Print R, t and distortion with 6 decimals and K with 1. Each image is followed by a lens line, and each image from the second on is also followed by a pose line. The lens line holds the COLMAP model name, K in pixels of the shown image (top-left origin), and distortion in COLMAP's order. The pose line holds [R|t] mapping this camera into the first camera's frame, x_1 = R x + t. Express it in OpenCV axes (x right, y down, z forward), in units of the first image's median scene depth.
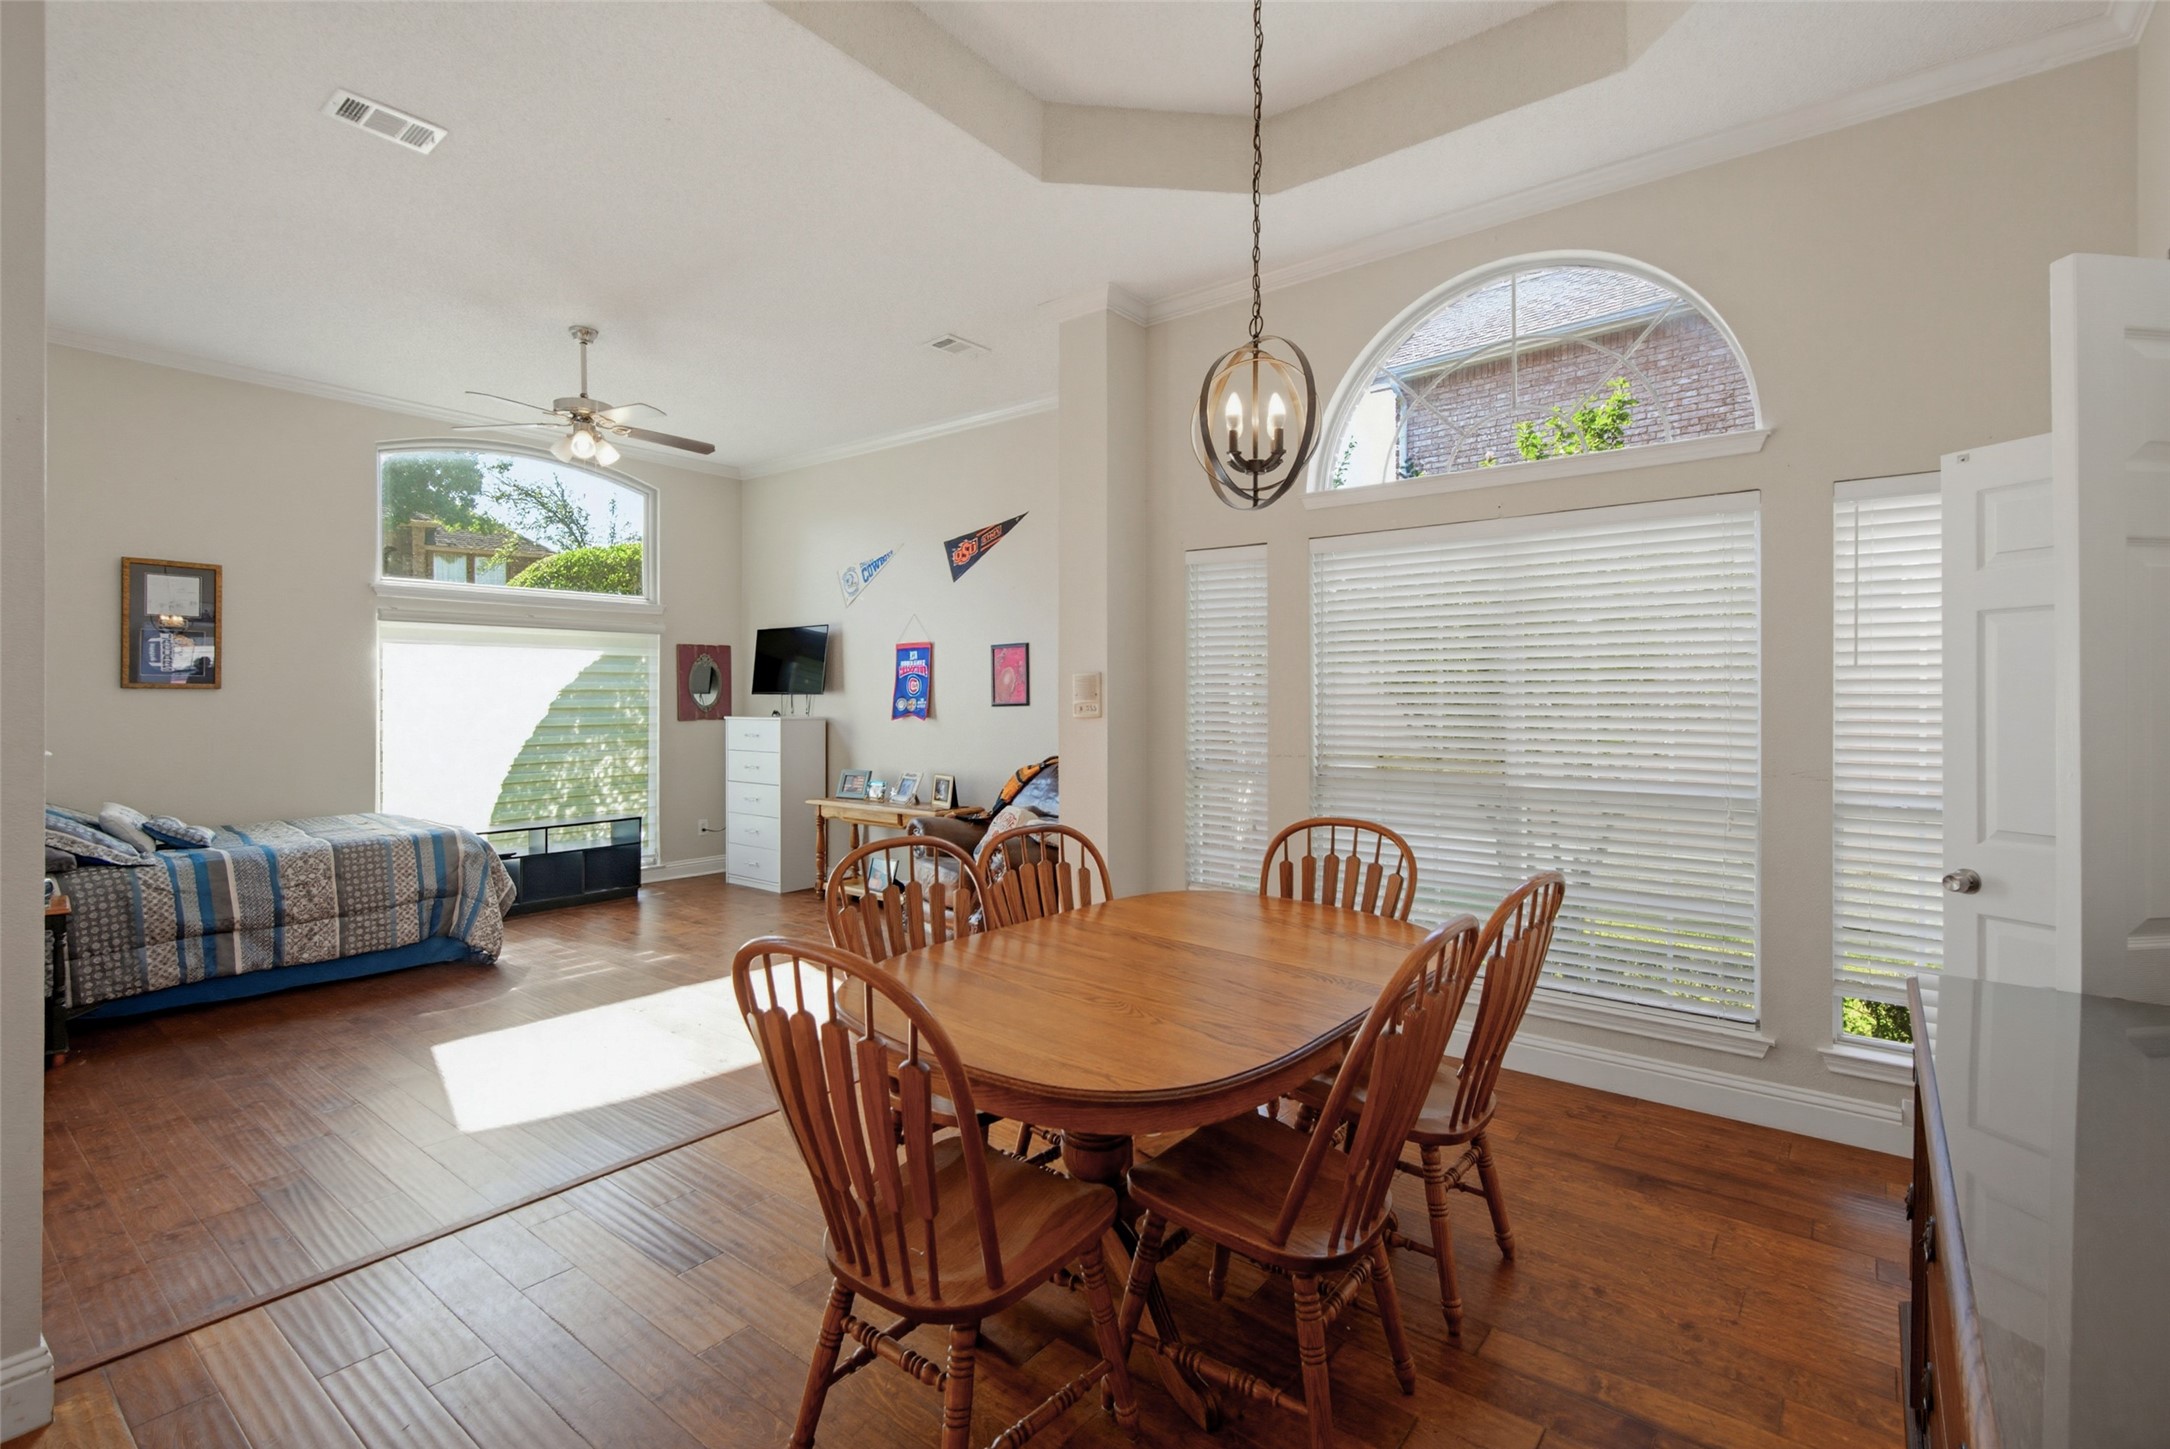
lens RADIAL K [[1006.3, 0, 1085.3], [0, 1006.3, 693.7], [0, 0, 1]] dist [0.005045, -0.000858]
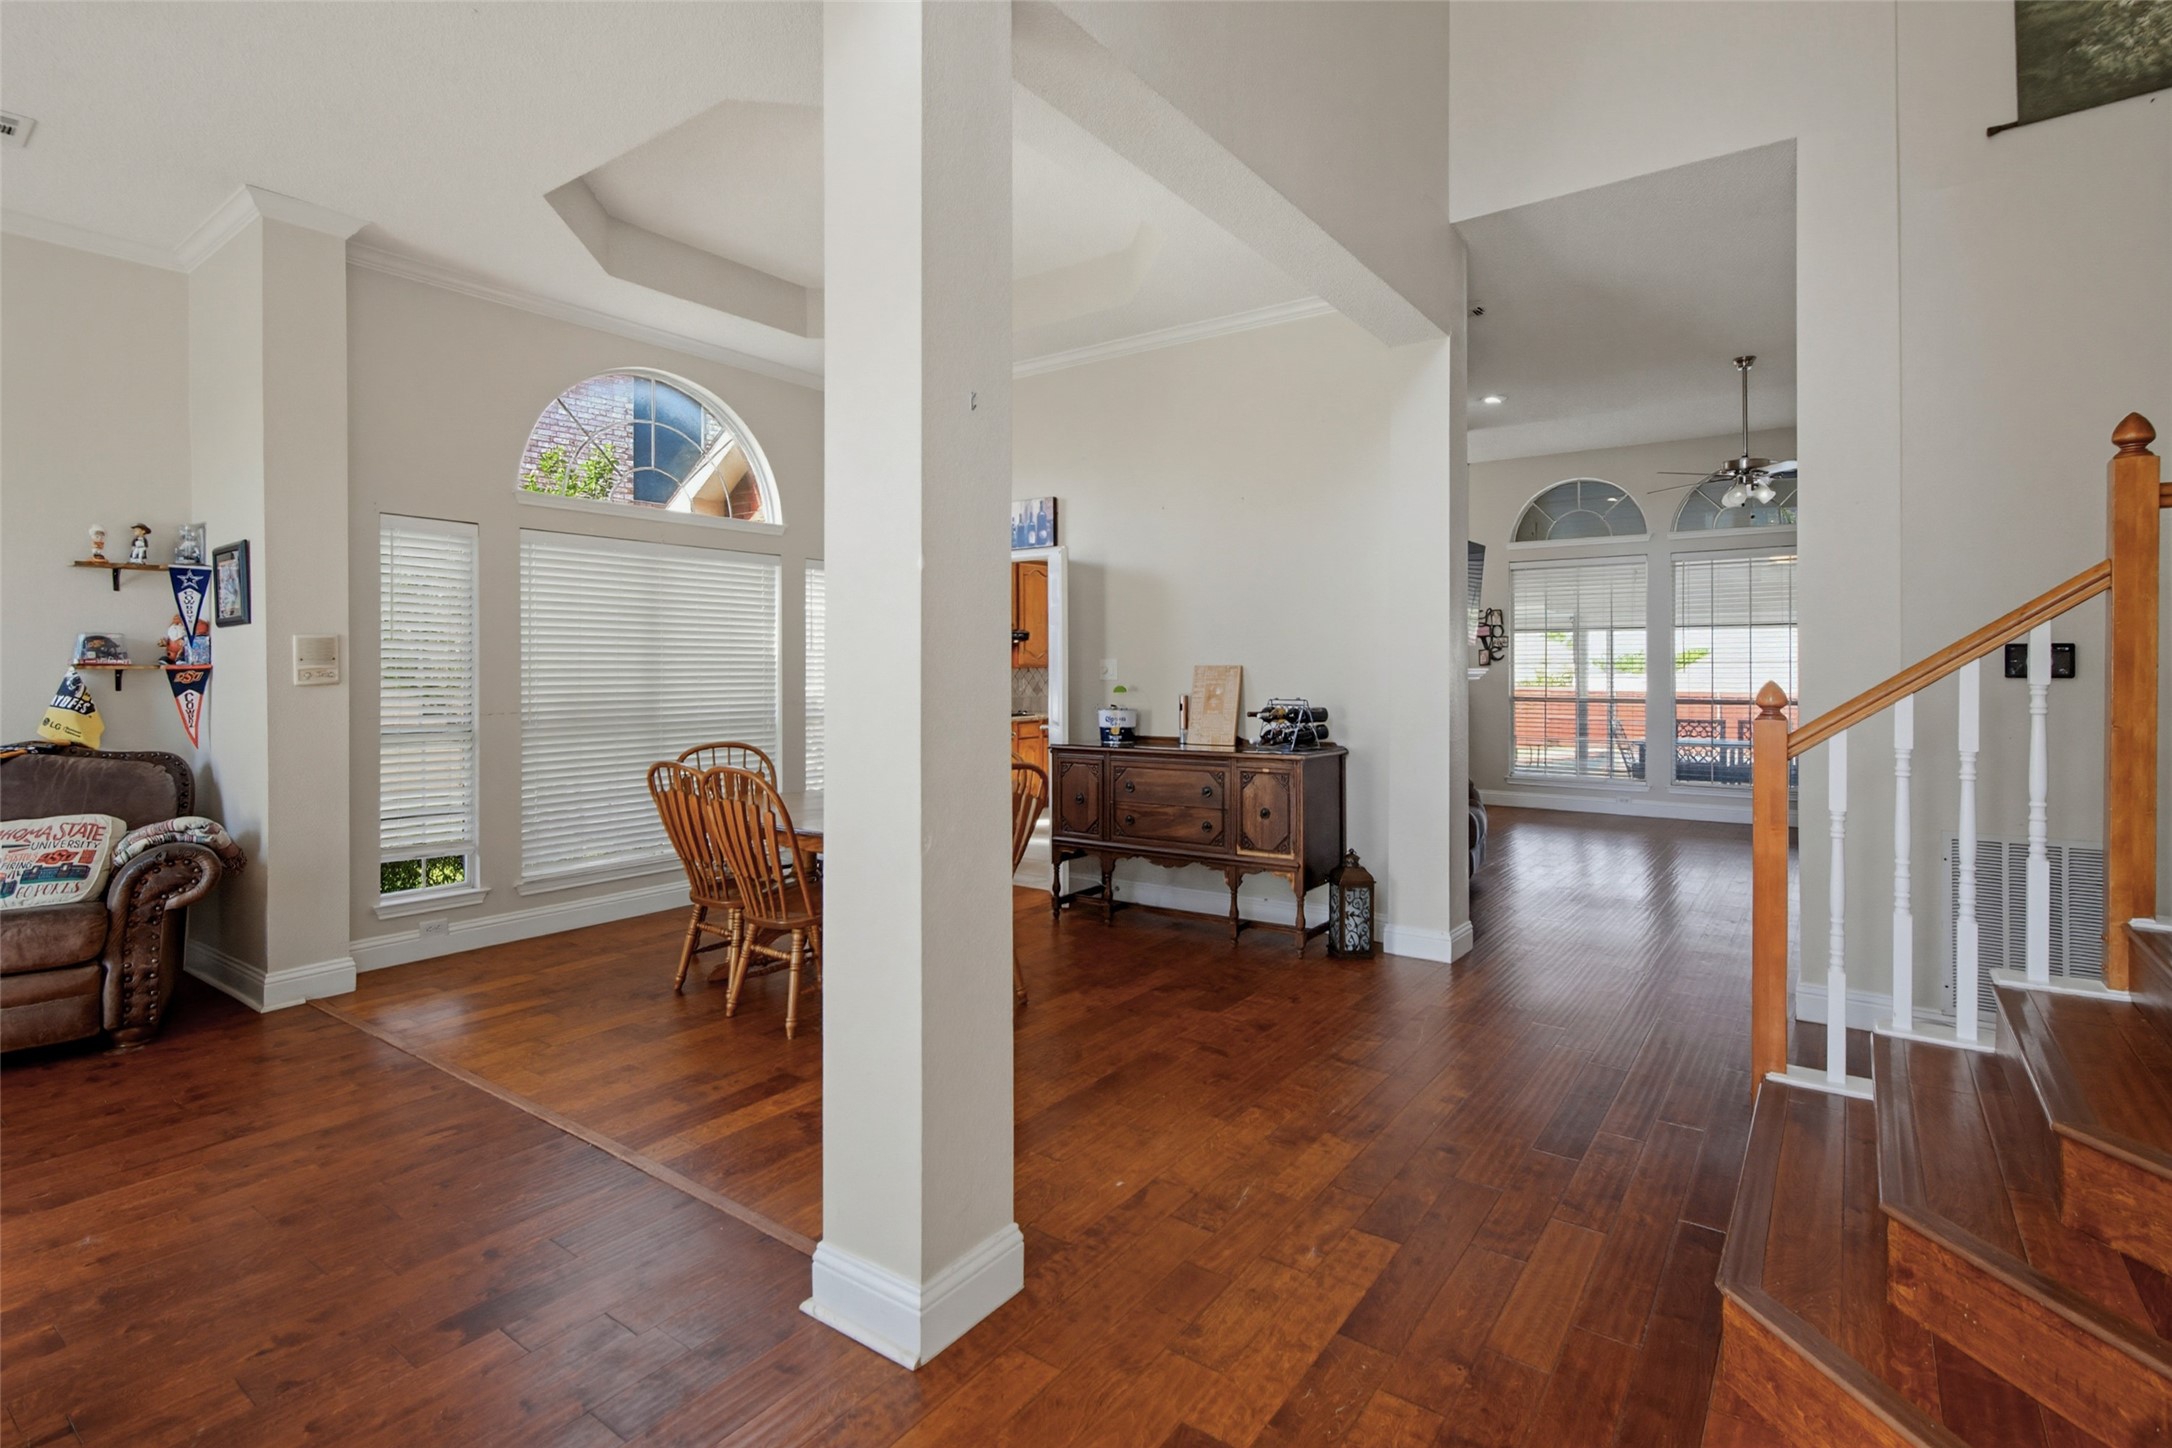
lens RADIAL K [[1007.2, 0, 1117.1], [0, 1007.2, 672.0], [0, 0, 1]] dist [0.005045, -0.000858]
pose [[-0.058983, -0.009107, 0.998217, -0.933250], [-0.007075, 0.999937, 0.008705, -0.000994], [-0.998234, -0.006549, -0.059044, 0.346394]]
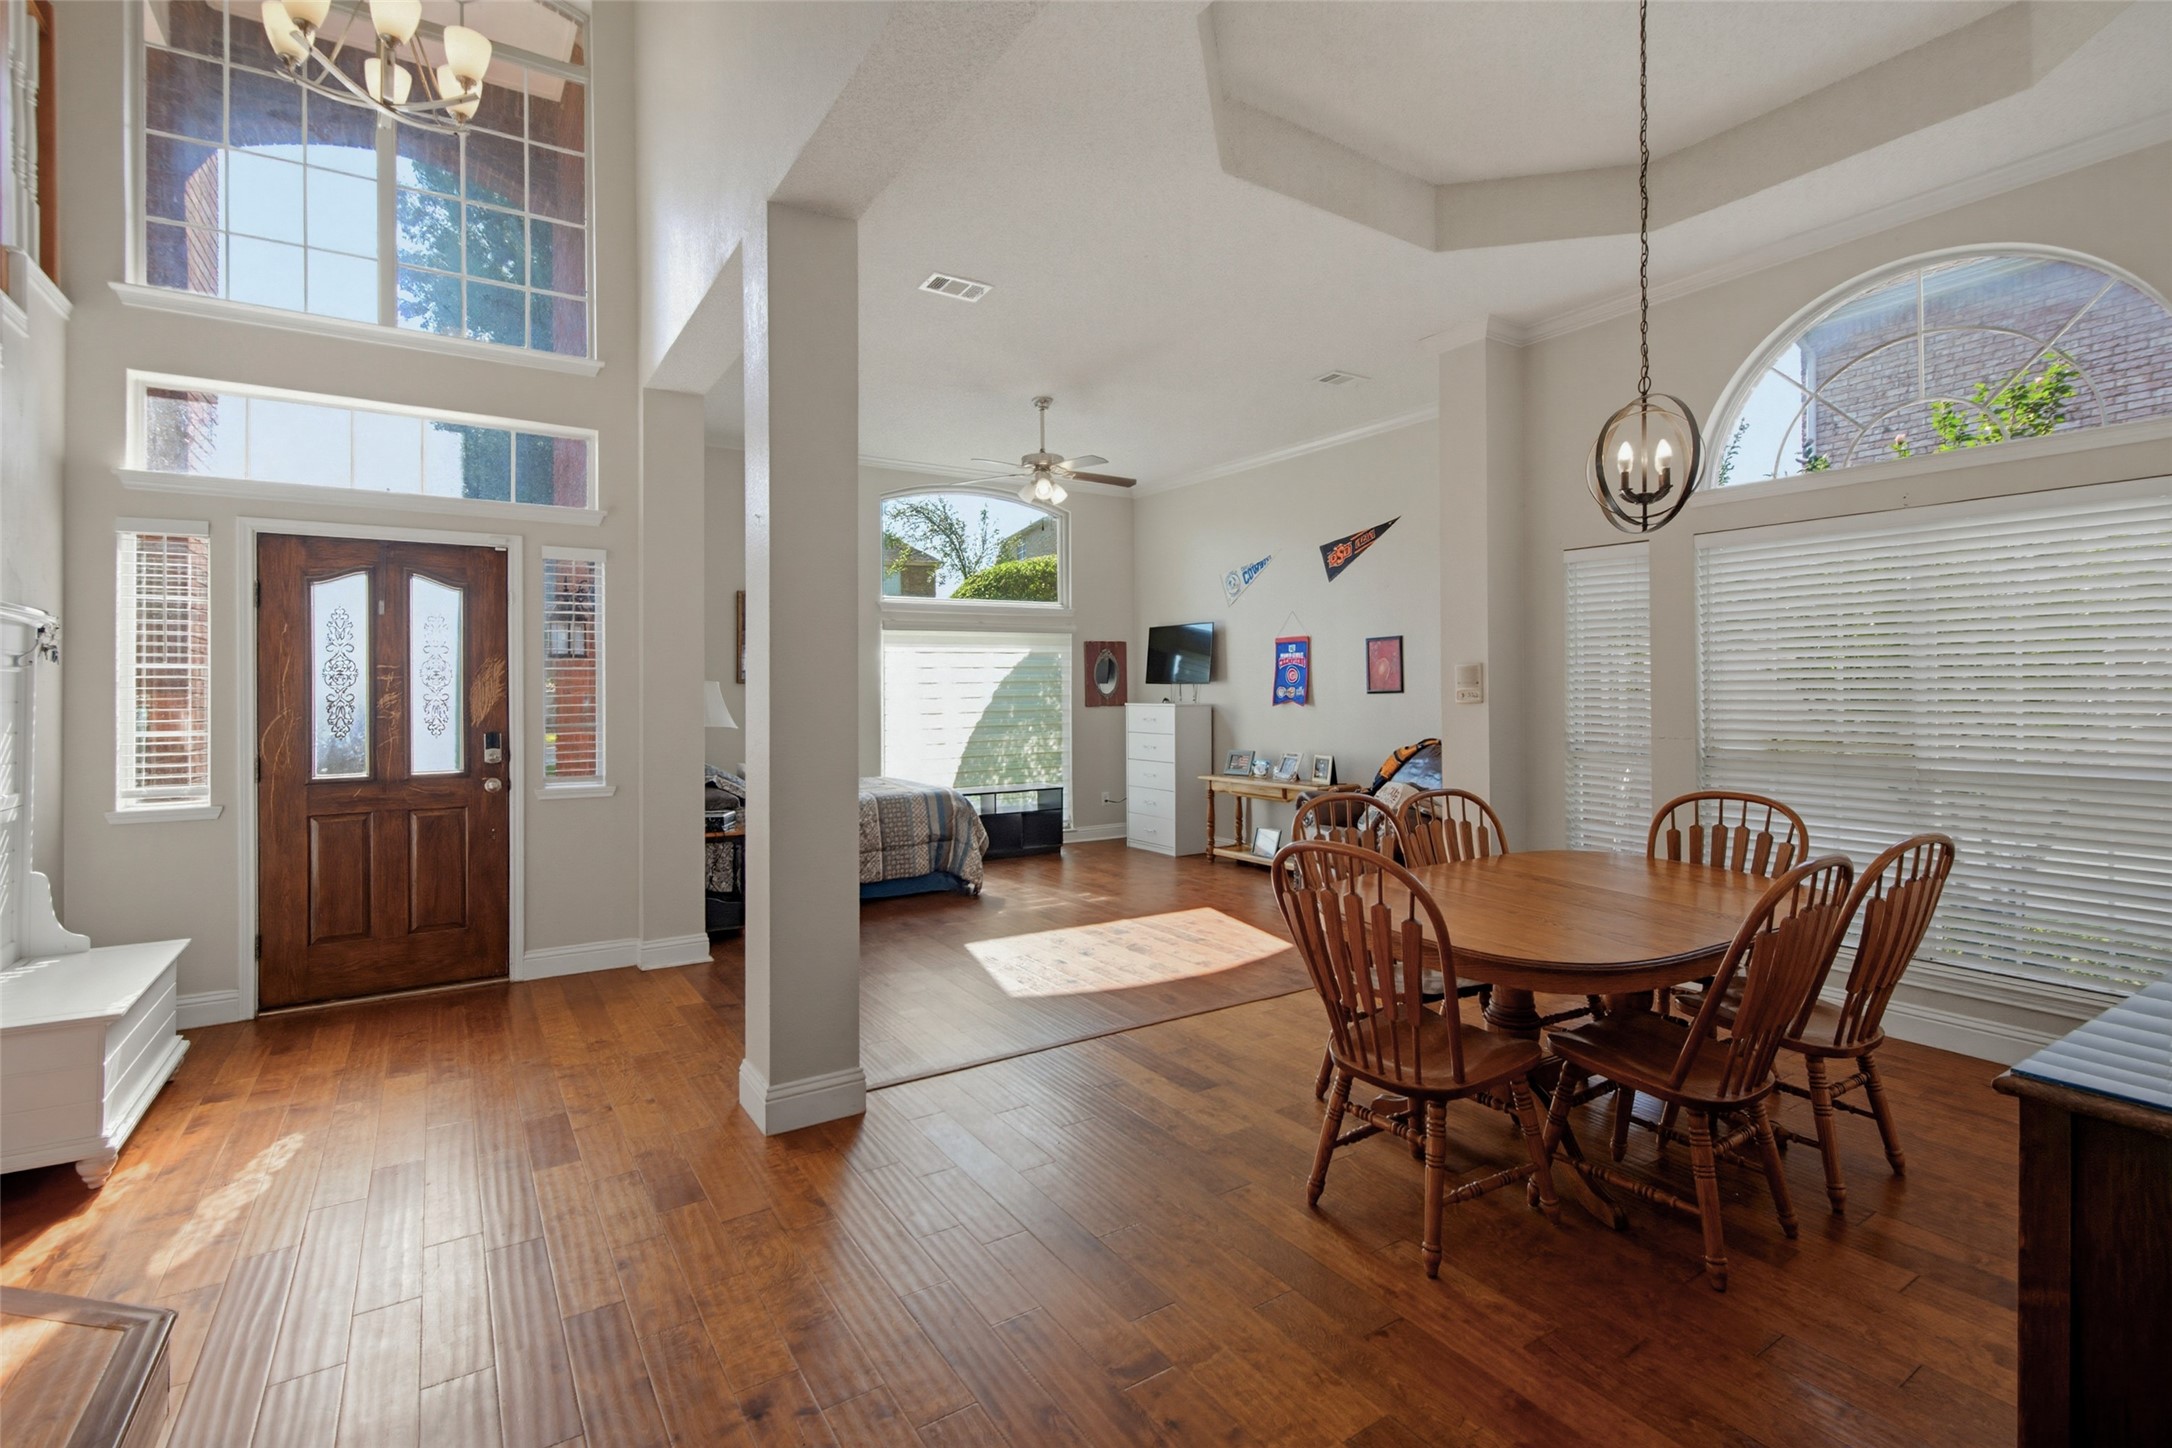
lens RADIAL K [[1007.2, 0, 1089.0], [0, 1007.2, 682.7], [0, 0, 1]] dist [0.005045, -0.000858]
pose [[0.948934, -0.008615, -0.315358, -0.046018], [0.009015, 0.999959, -0.000190, -0.002284], [0.315347, -0.002662, 0.948973, -0.200978]]
